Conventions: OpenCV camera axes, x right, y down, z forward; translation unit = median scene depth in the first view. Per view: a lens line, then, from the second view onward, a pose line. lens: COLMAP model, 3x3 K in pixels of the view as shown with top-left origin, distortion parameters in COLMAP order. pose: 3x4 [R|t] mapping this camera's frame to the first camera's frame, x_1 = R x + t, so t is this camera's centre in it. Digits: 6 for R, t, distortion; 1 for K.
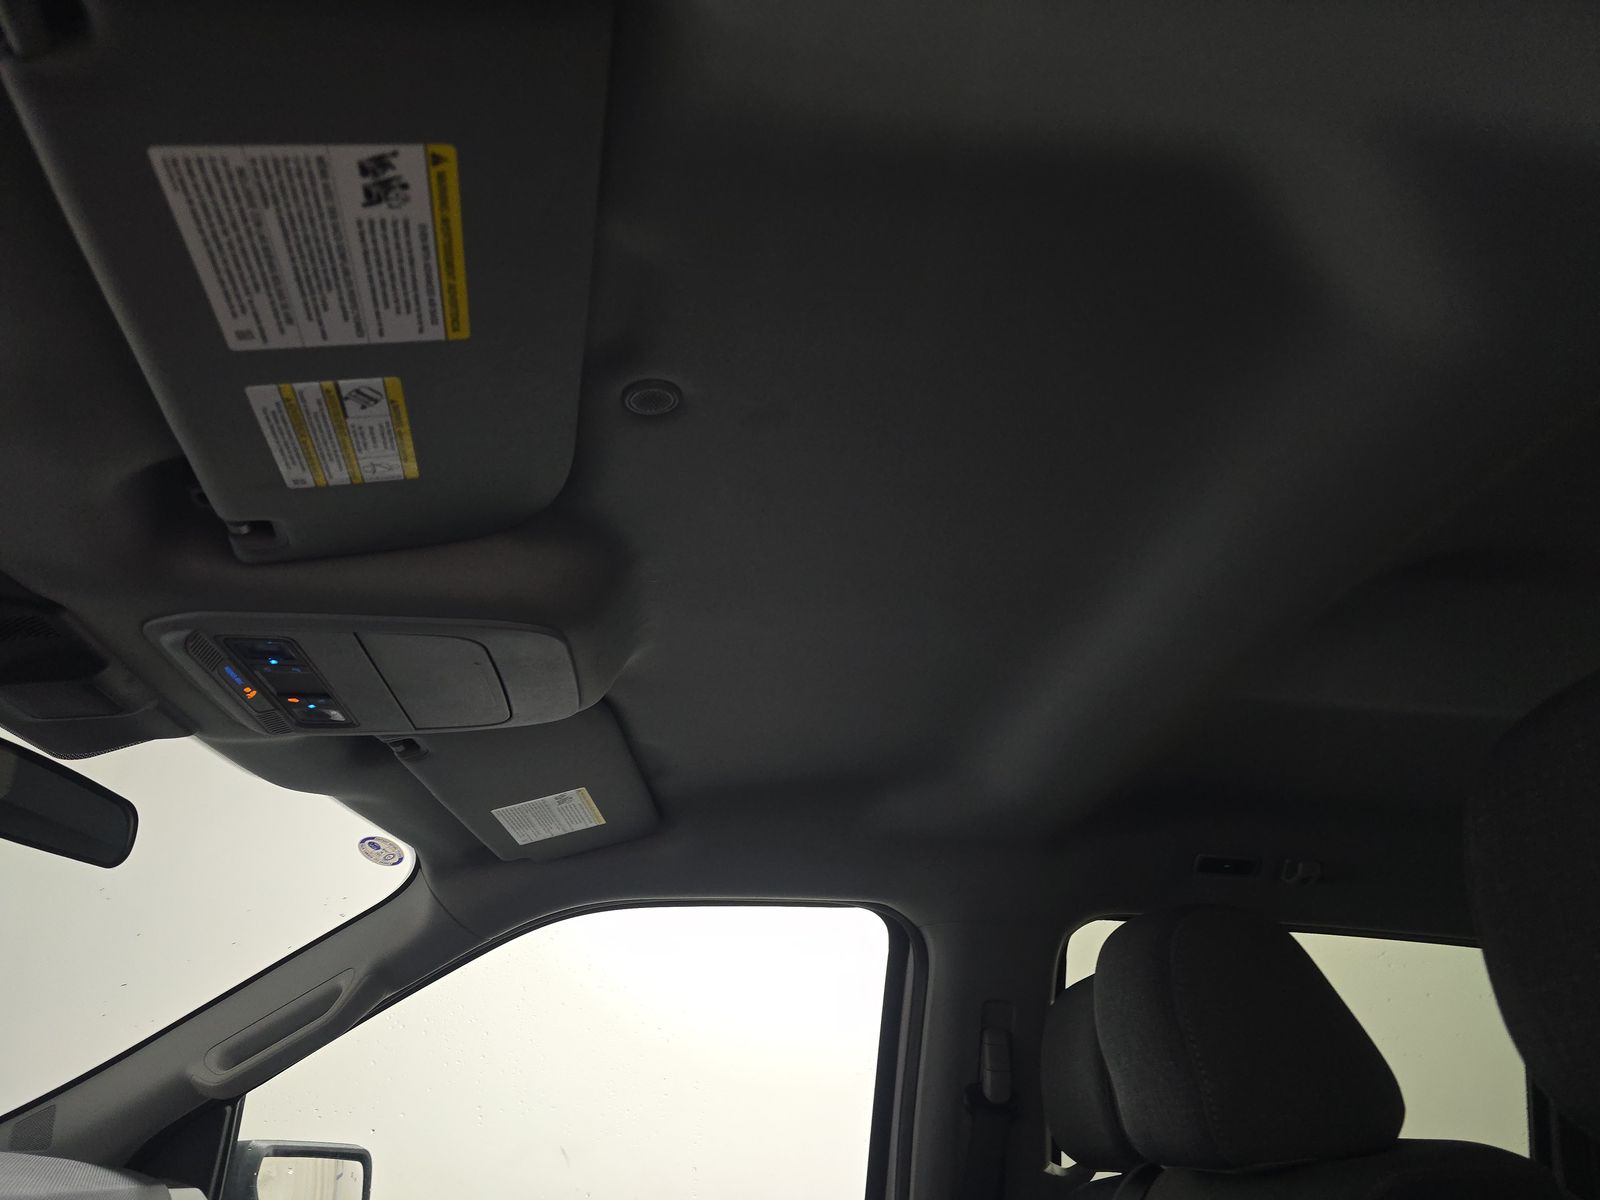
lens RADIAL K [[1082.9, 0, 800.0], [0, 1082.9, 600.0], [0, 0, 1]] dist [0.065897, -0.058893]
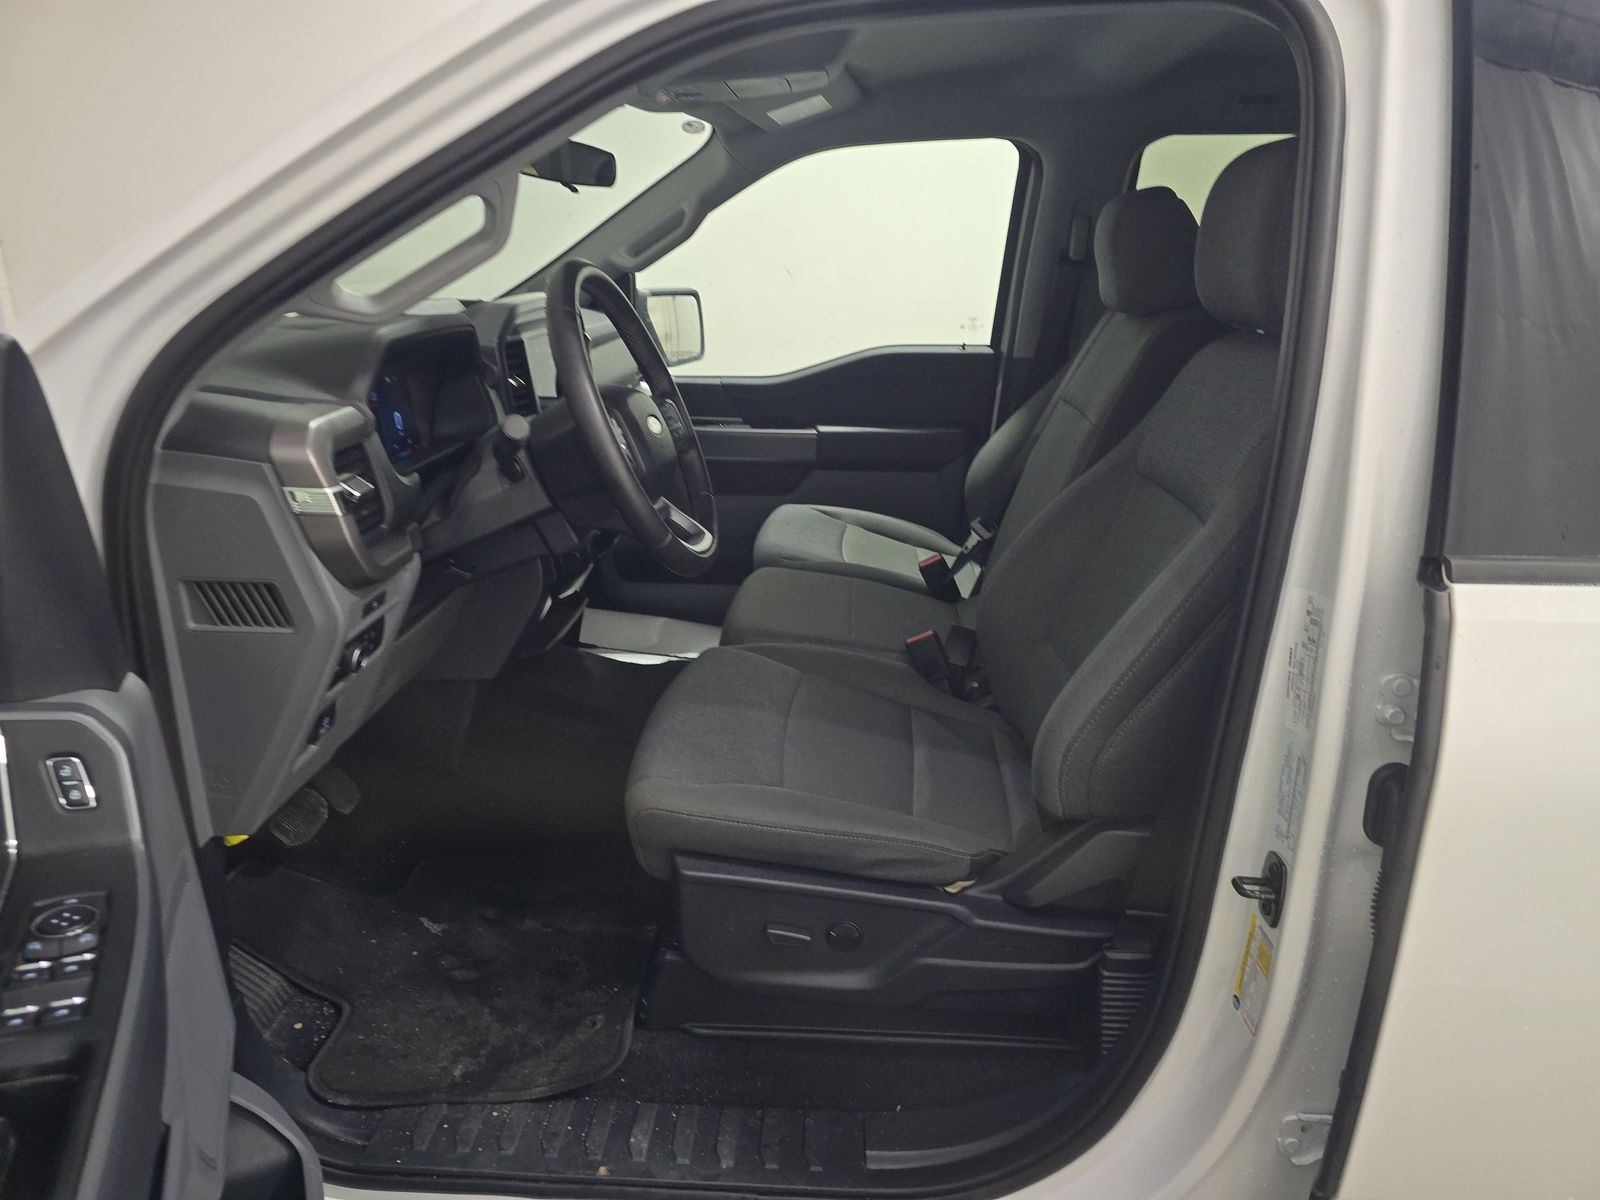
lens RADIAL K [[1082.9, 0, 800.0], [0, 1082.9, 600.0], [0, 0, 1]] dist [0.065897, -0.058893]
pose [[0.984440, 0.014255, -0.175141, 0.059670], [0.112382, 0.715139, 0.689889, -0.356356], [0.135084, -0.698837, 0.702409, -0.574416]]
